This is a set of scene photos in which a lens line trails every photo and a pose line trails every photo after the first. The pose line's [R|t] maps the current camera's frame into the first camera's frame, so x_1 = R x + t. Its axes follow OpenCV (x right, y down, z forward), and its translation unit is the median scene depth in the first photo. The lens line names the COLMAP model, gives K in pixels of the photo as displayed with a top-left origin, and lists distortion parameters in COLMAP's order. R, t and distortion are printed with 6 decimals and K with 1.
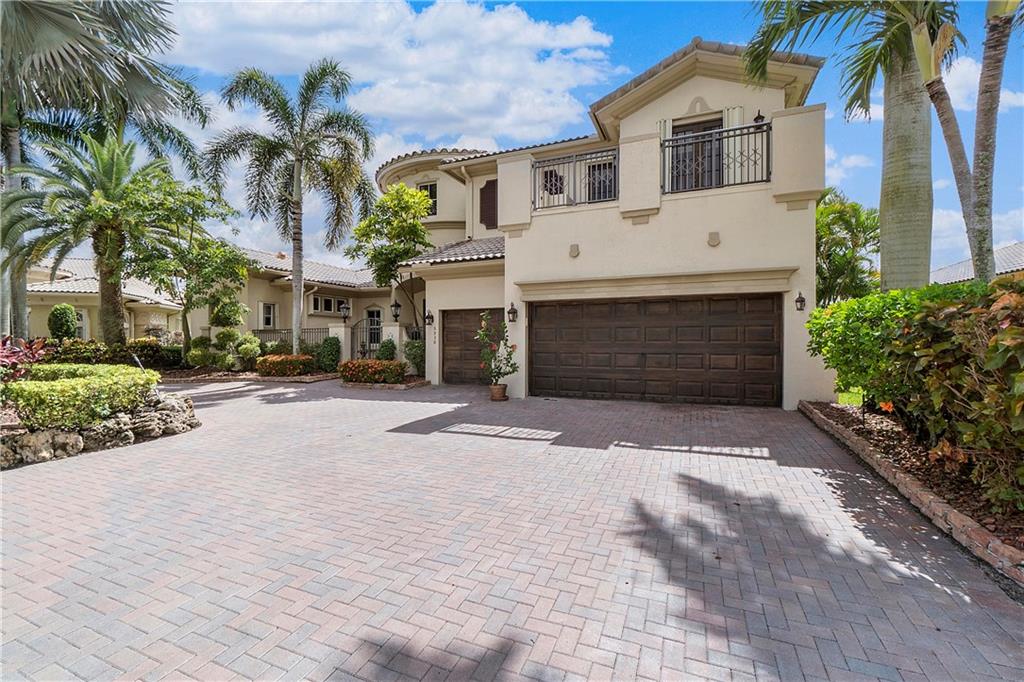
lens RADIAL K [[442.3, 0, 507.7], [0, 442.3, 338.5], [0, 0, 1]] dist [-0.001786, 0.000429]
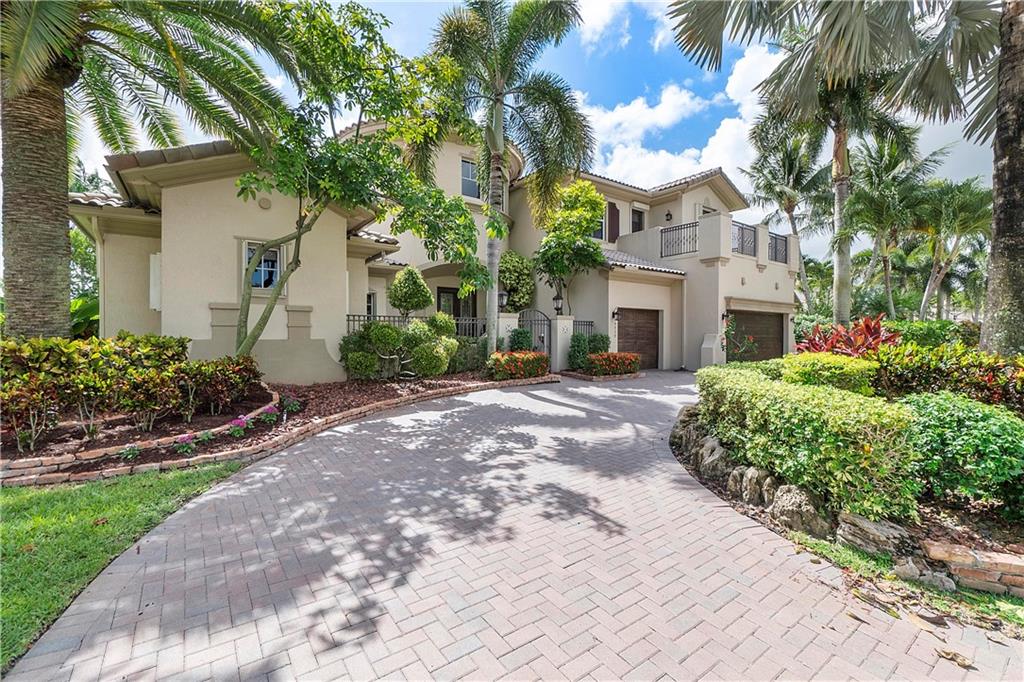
lens RADIAL K [[448.3, 0, 507.3], [0, 448.3, 339.5], [0, 0, 1]] dist [0.002217, 0.000228]
pose [[0.509335, -0.005268, 0.860552, -1.664371], [-0.002152, 0.999970, 0.007395, 0.012343], [-0.860566, -0.005618, 0.509309, 0.844955]]
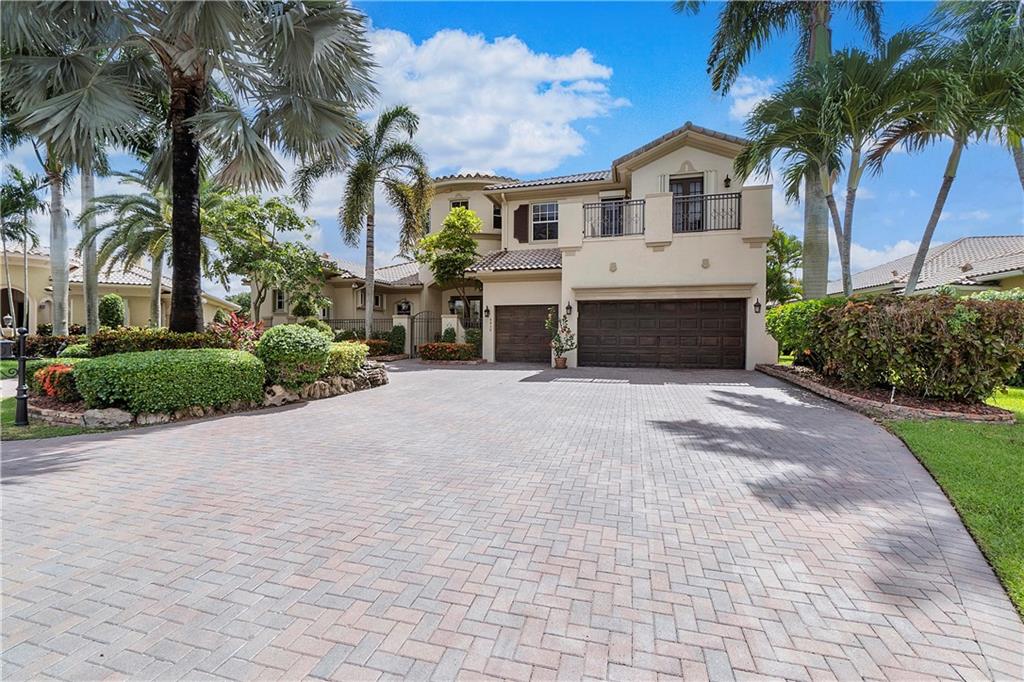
lens RADIAL K [[448.3, 0, 507.3], [0, 448.3, 339.5], [0, 0, 1]] dist [0.002217, 0.000228]
pose [[0.990940, 0.005052, 0.134209, -0.377167], [-0.006151, 0.999951, 0.007780, 0.032767], [-0.134163, -0.008535, 0.990923, -0.415127]]
